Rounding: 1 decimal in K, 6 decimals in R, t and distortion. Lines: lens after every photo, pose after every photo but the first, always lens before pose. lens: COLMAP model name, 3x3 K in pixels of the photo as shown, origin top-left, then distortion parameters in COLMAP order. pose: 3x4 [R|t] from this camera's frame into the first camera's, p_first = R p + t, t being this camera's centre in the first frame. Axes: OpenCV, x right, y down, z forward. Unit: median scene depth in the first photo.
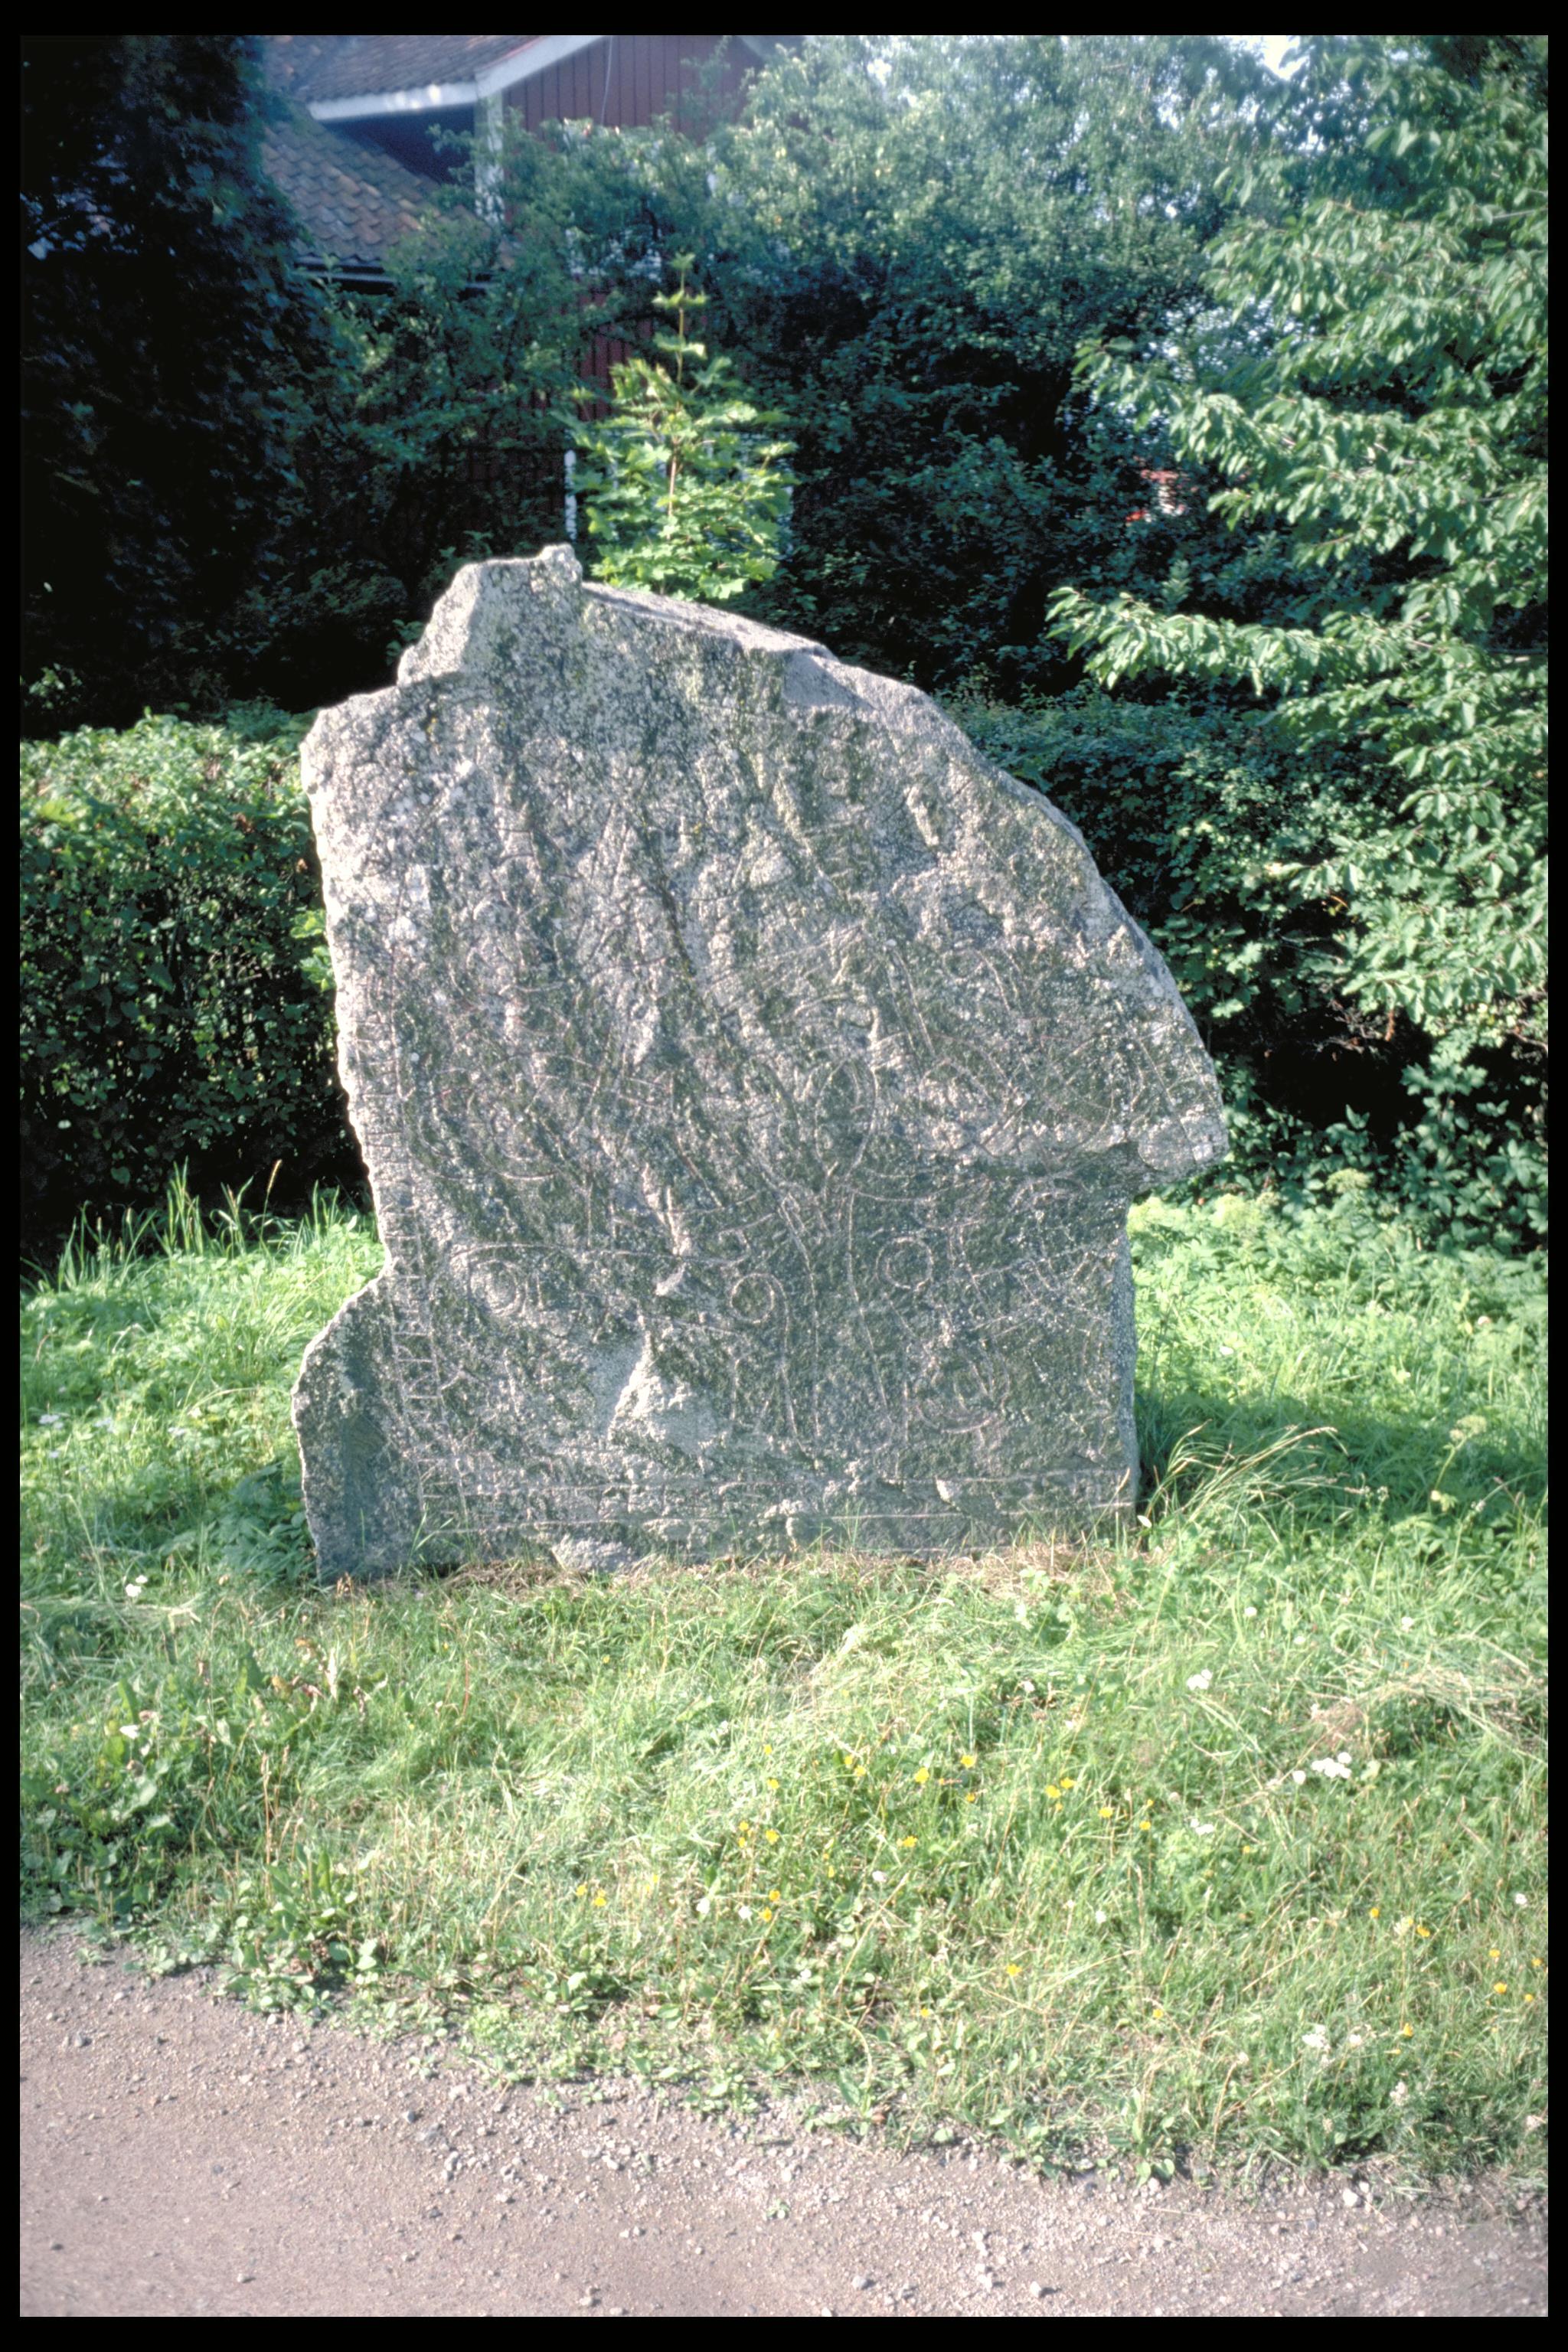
lens RADIAL K [[2522.2, 0, 782.8], [0, 2522.2, 1179.2], [0, 0, 1]] dist [-0.028780, 0.000000]
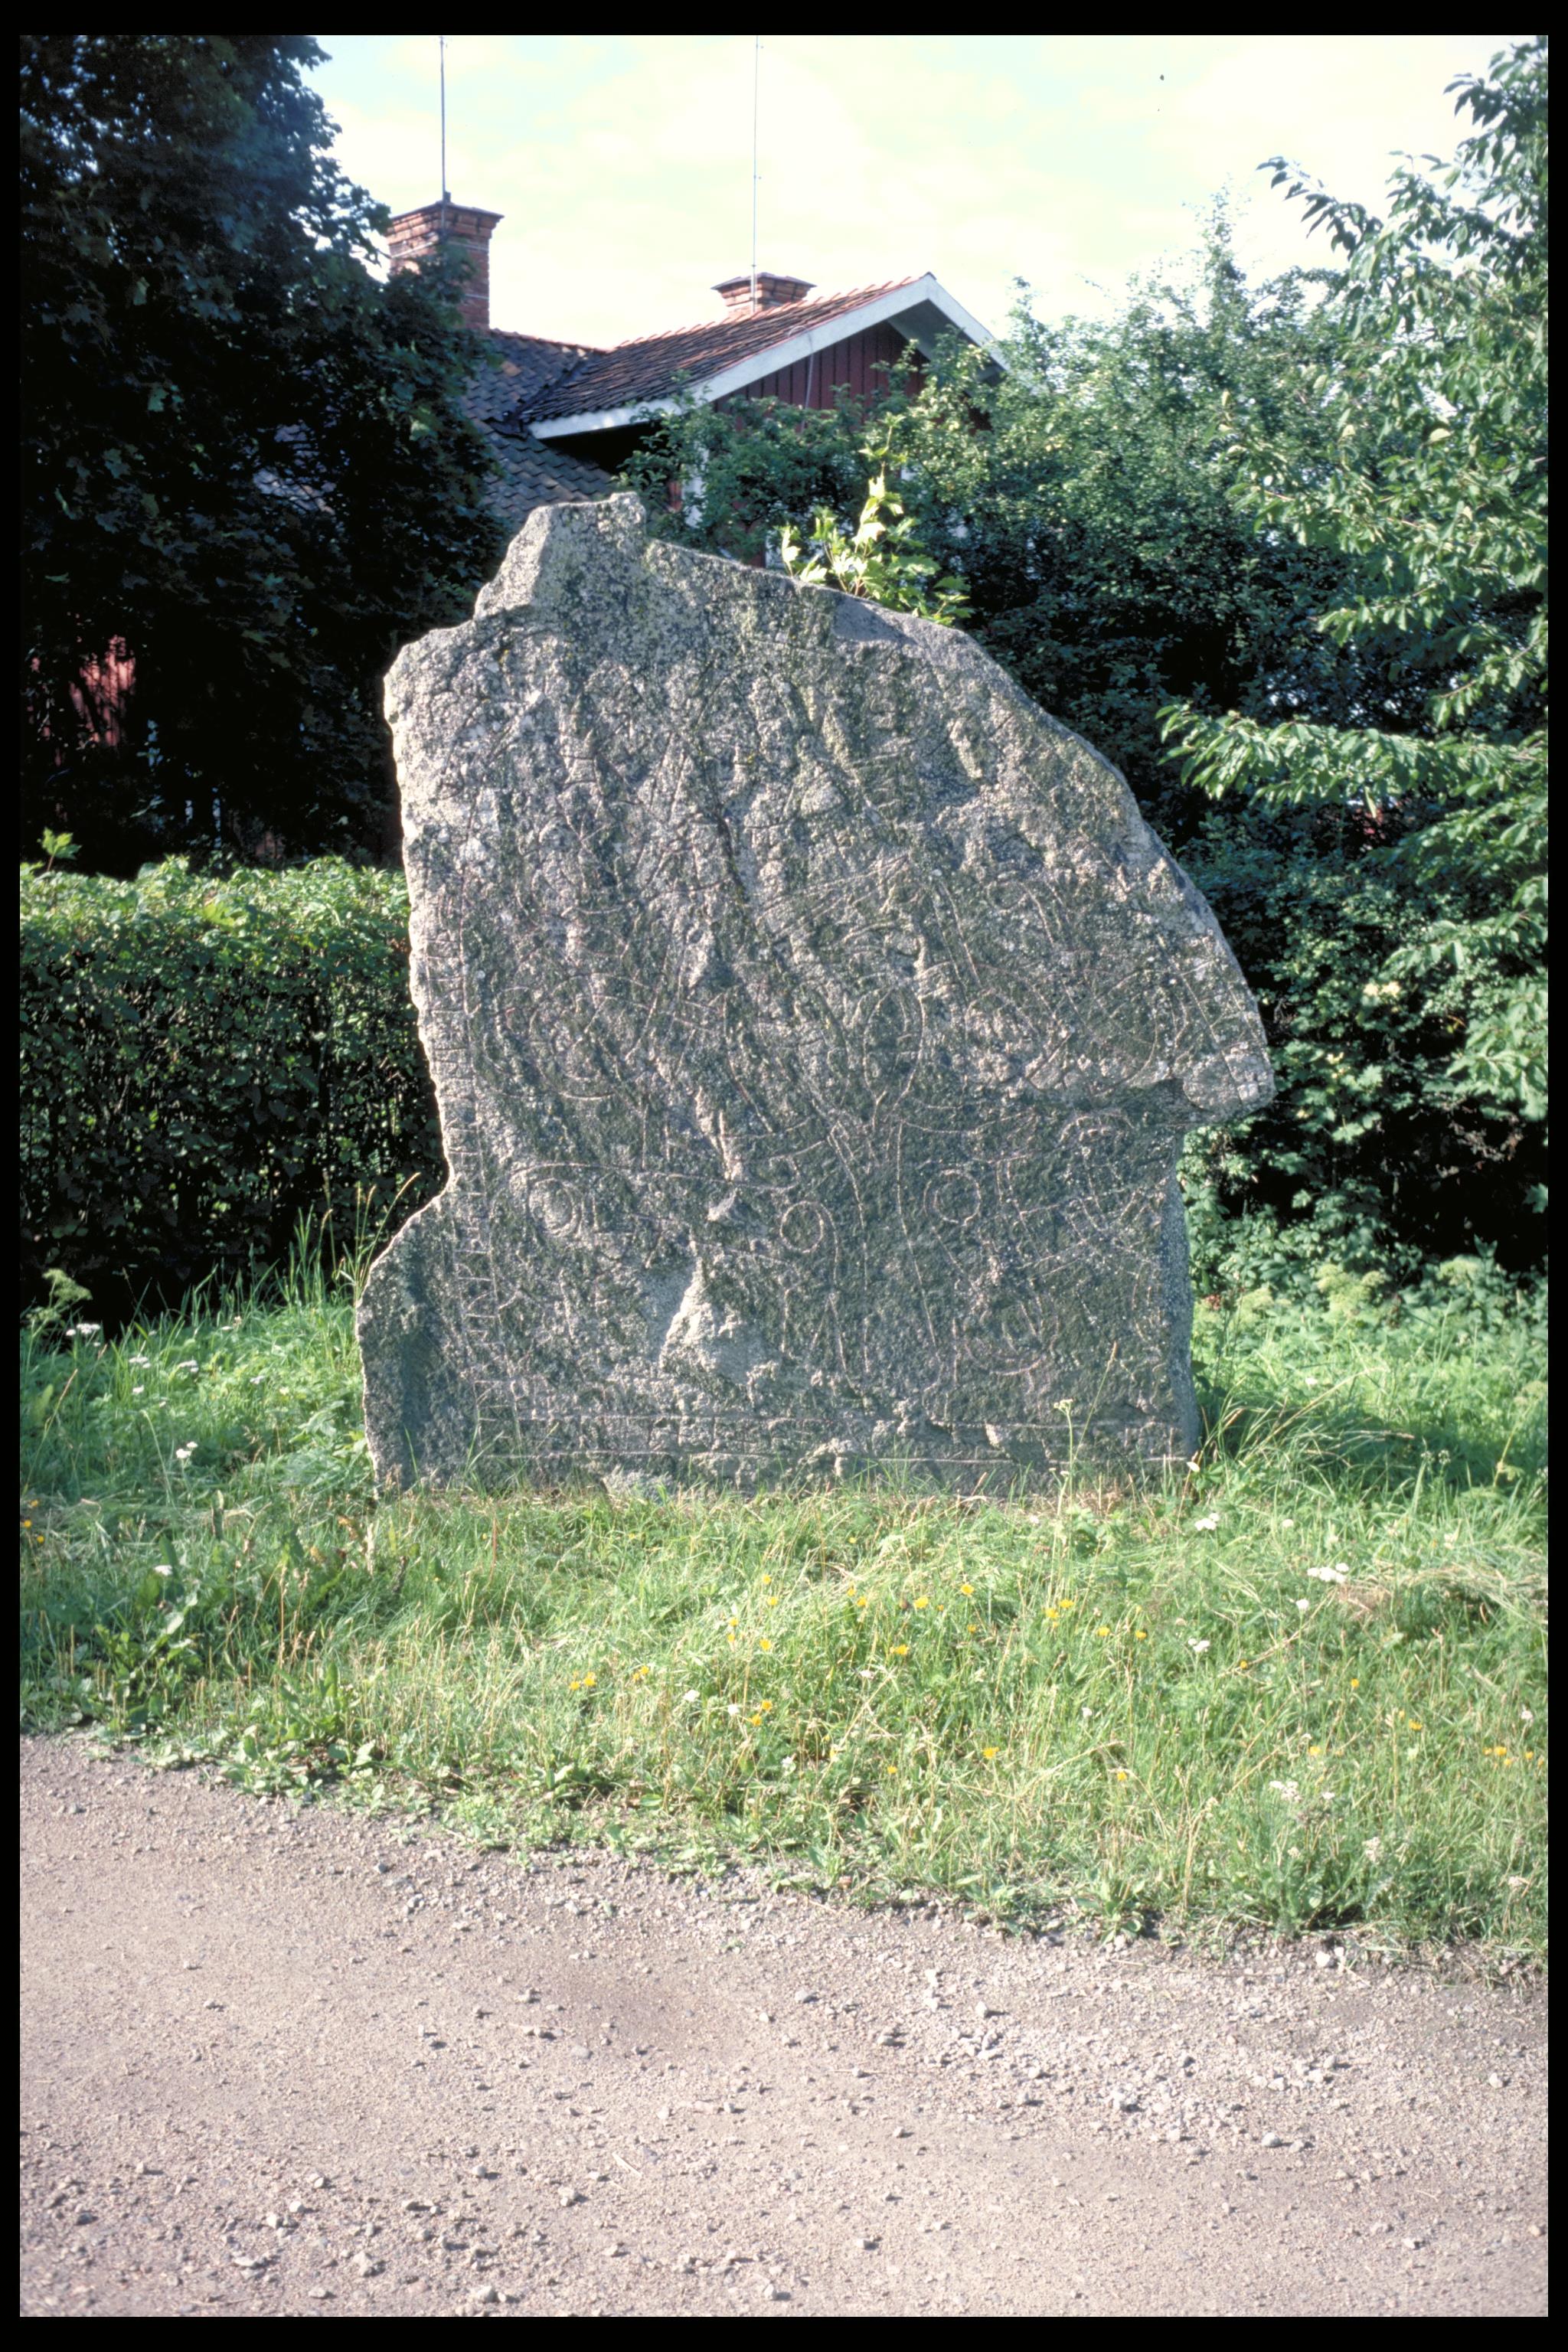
lens RADIAL K [[2522.2, 0, 763.0], [0, 2522.2, 1181.3], [0, 0, 1]] dist [-0.028780, 0.000000]
pose [[0.994933, 0.011985, -0.099828, 0.077579], [-0.027356, 0.987683, -0.154061, 0.196007], [0.096752, 0.156012, 0.983005, -0.011468]]
